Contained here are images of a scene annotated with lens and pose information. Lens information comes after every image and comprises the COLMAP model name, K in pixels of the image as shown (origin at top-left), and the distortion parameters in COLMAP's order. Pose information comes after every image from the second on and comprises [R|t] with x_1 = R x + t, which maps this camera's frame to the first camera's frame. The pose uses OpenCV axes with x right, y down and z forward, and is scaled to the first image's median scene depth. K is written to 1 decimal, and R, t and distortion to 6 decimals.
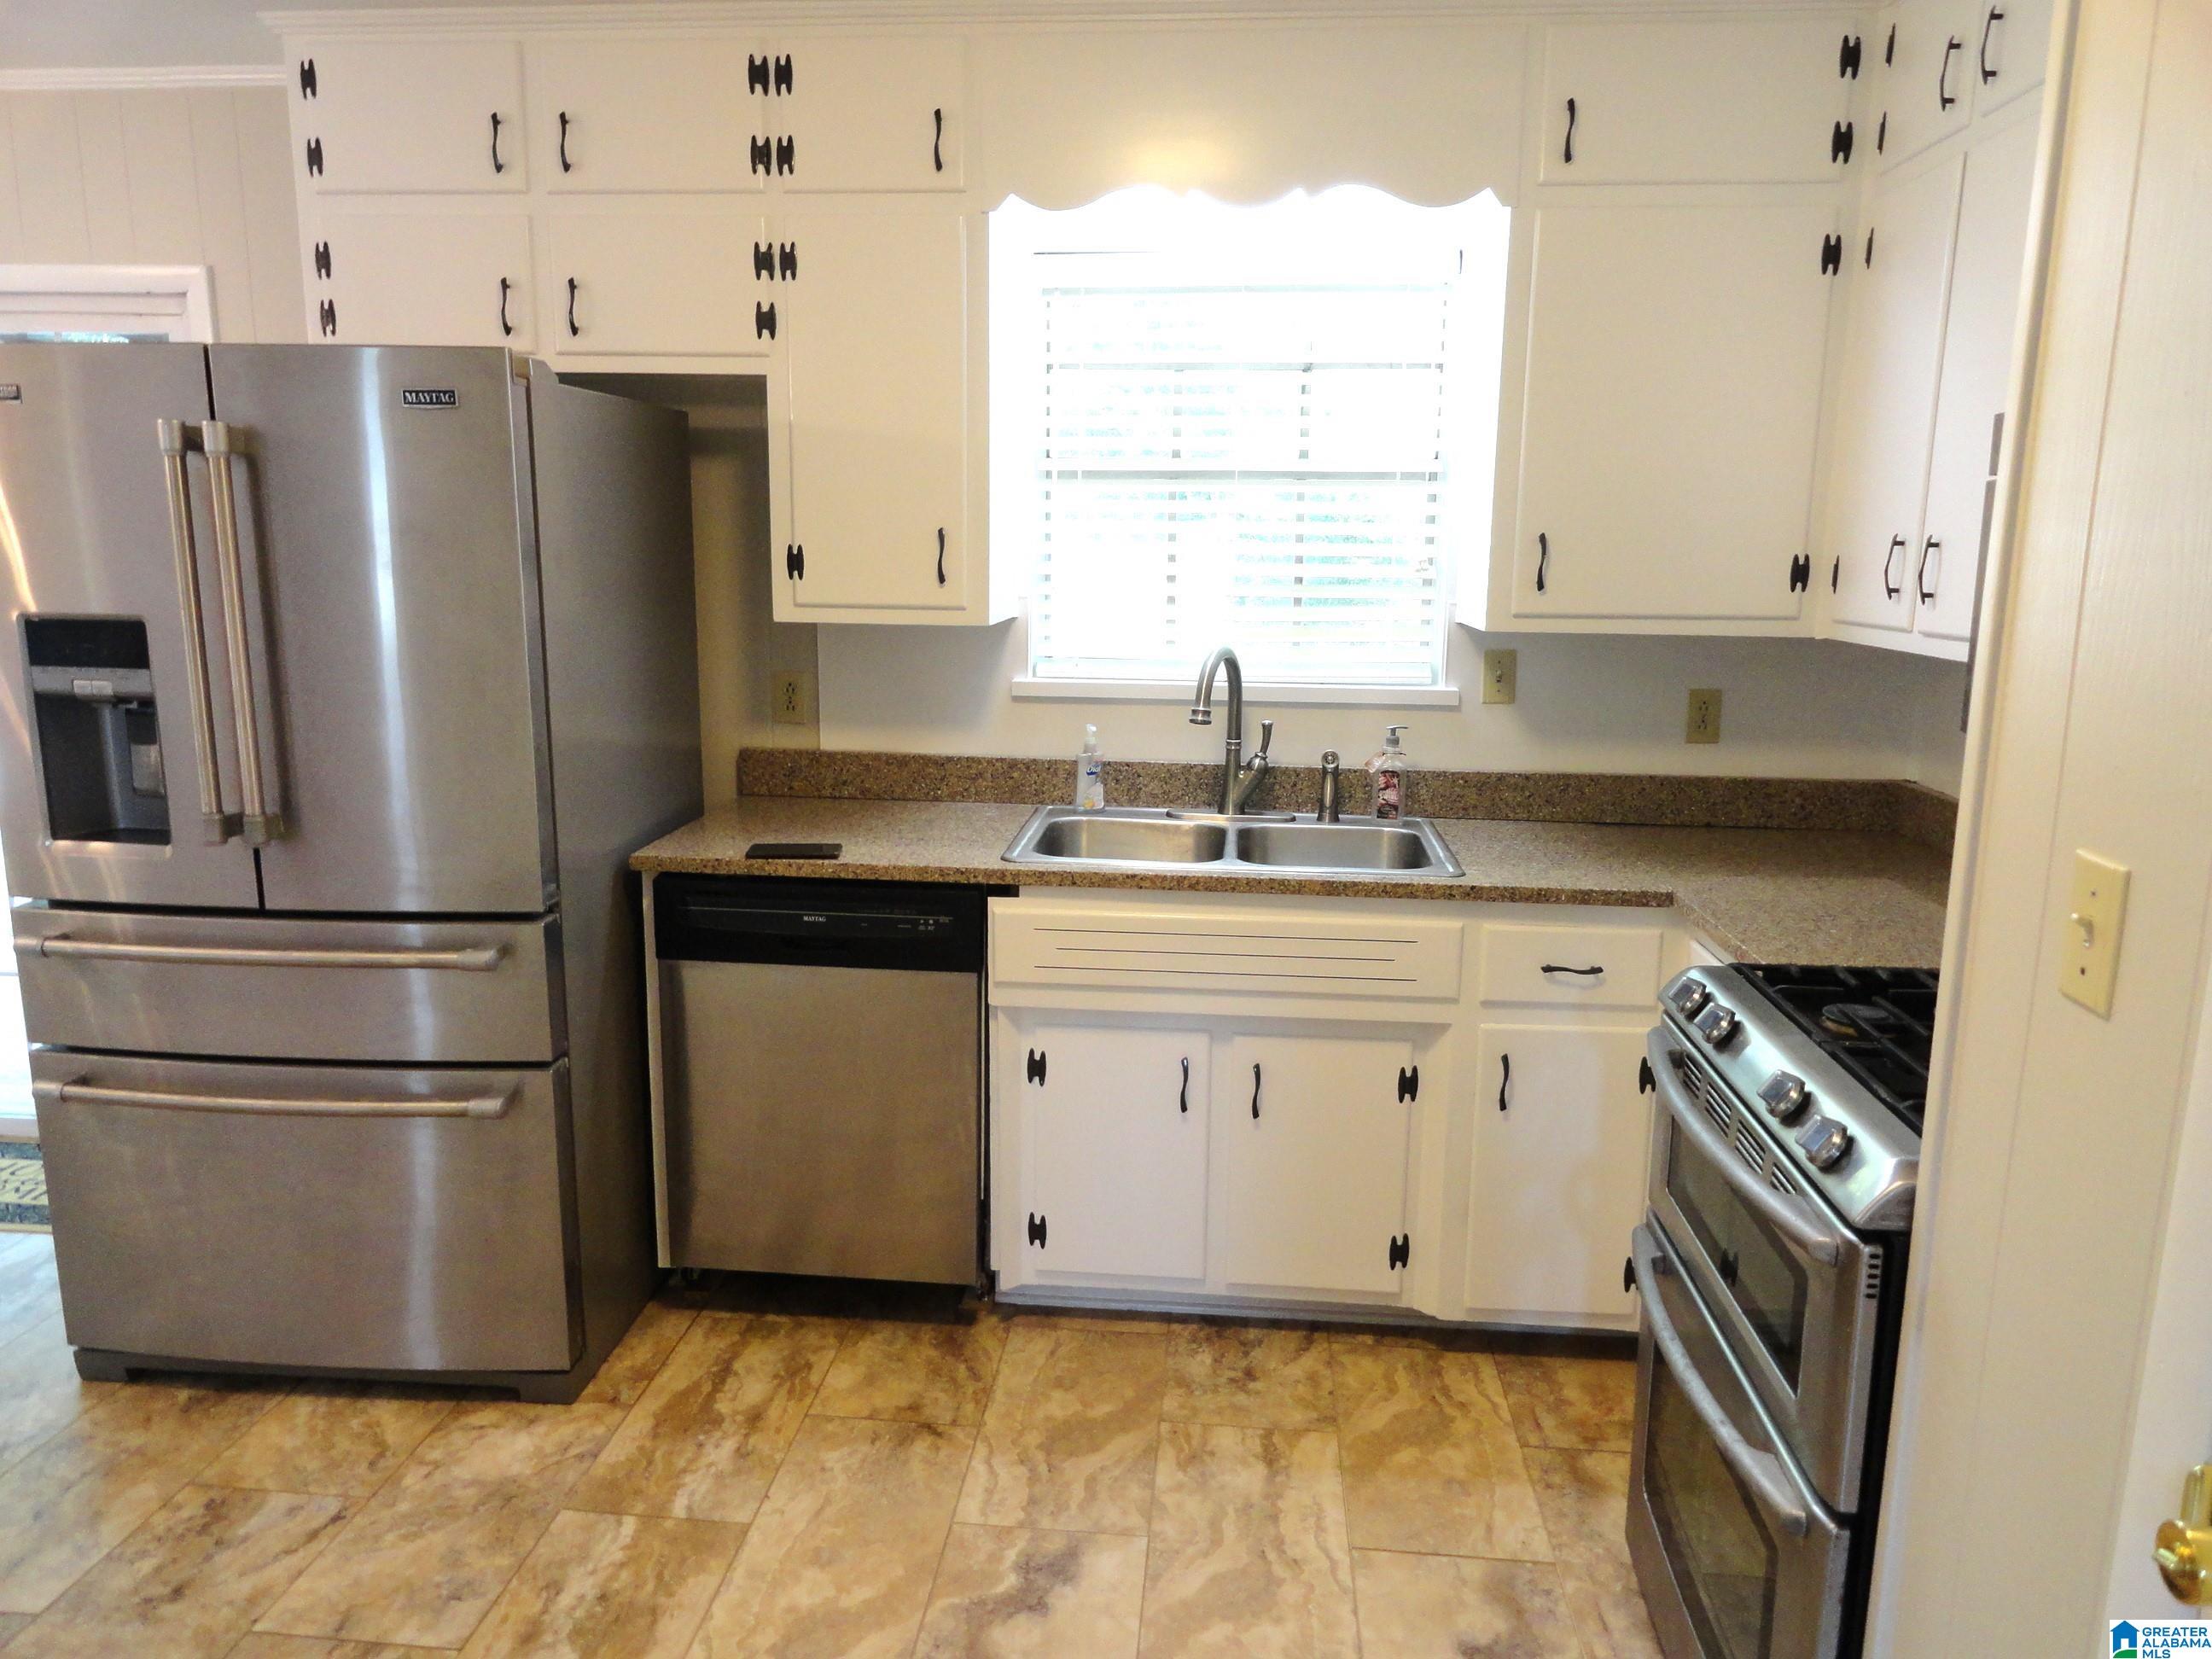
lens RADIAL K [[1524.5, 0, 1107.8], [0, 1524.5, 830.9], [0, 0, 1]] dist [0.001352, 0.000475]
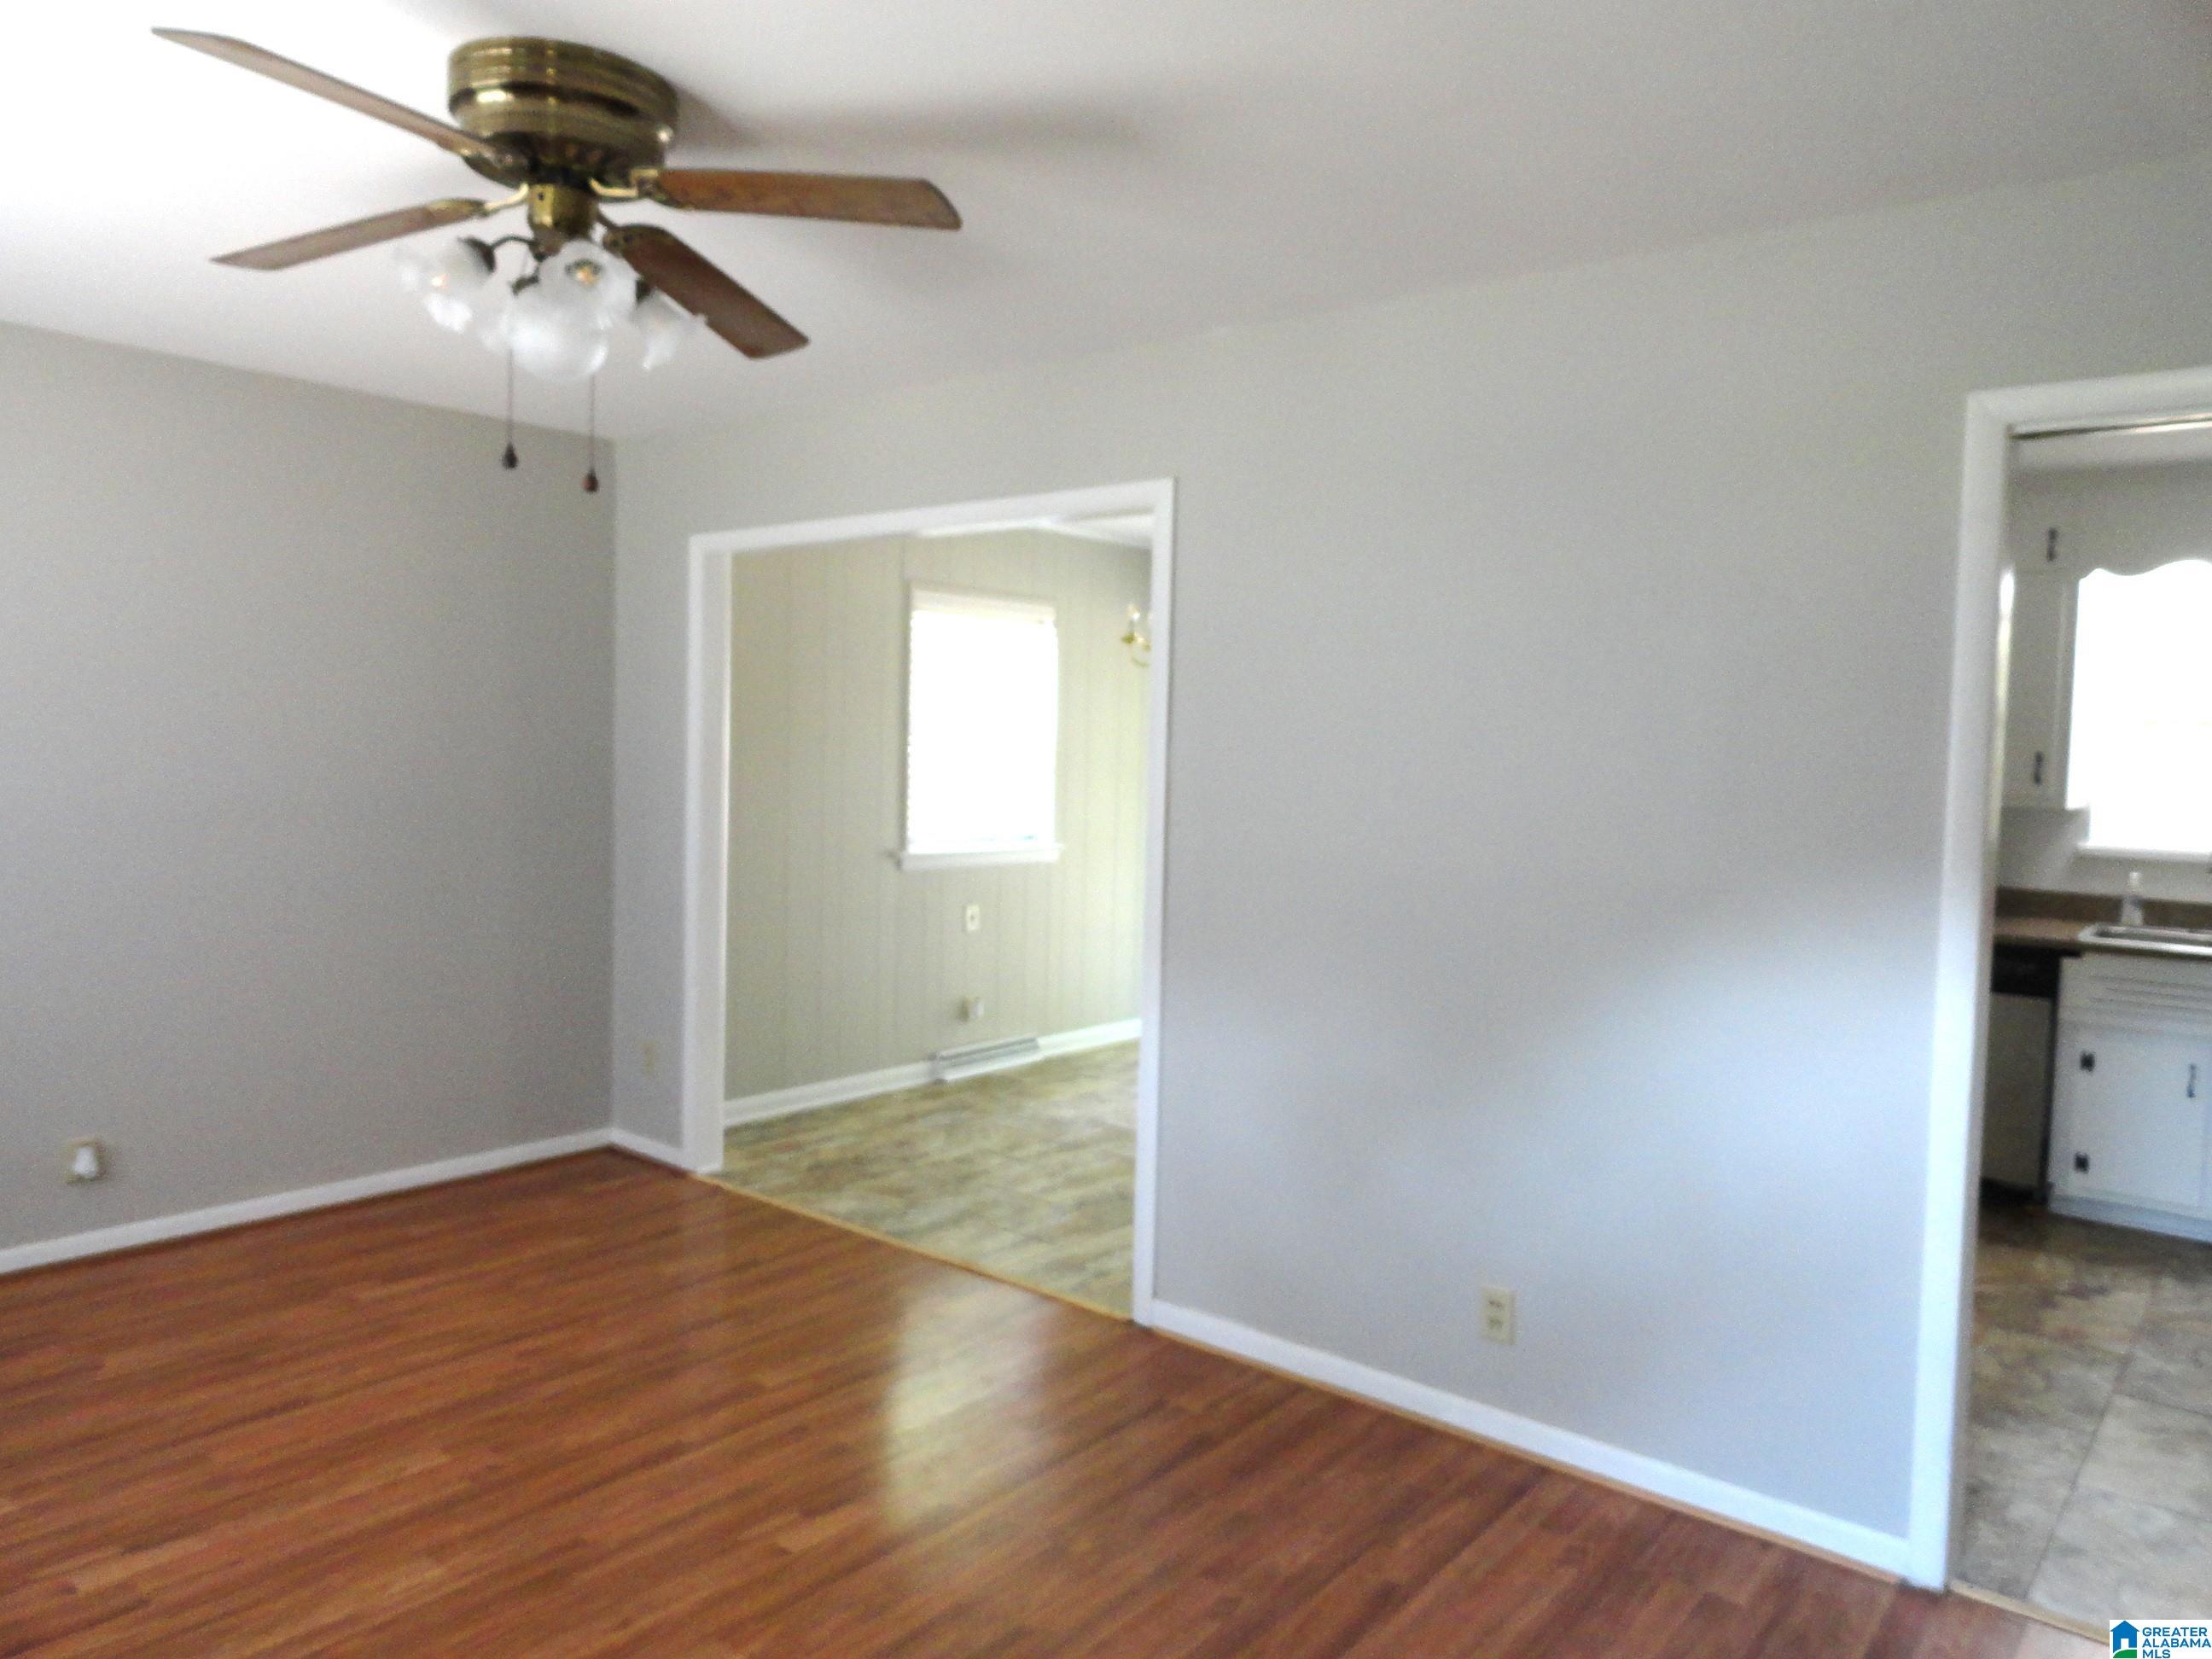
lens RADIAL K [[1509.6, 0, 1116.9], [0, 1509.6, 843.3], [0, 0, 1]] dist [-0.003895, 0.008645]
pose [[0.825504, 0.043925, -0.562685, -0.003199], [-0.118607, 0.988205, -0.096864, 0.215126], [0.551793, 0.146700, 0.820977, -1.084232]]
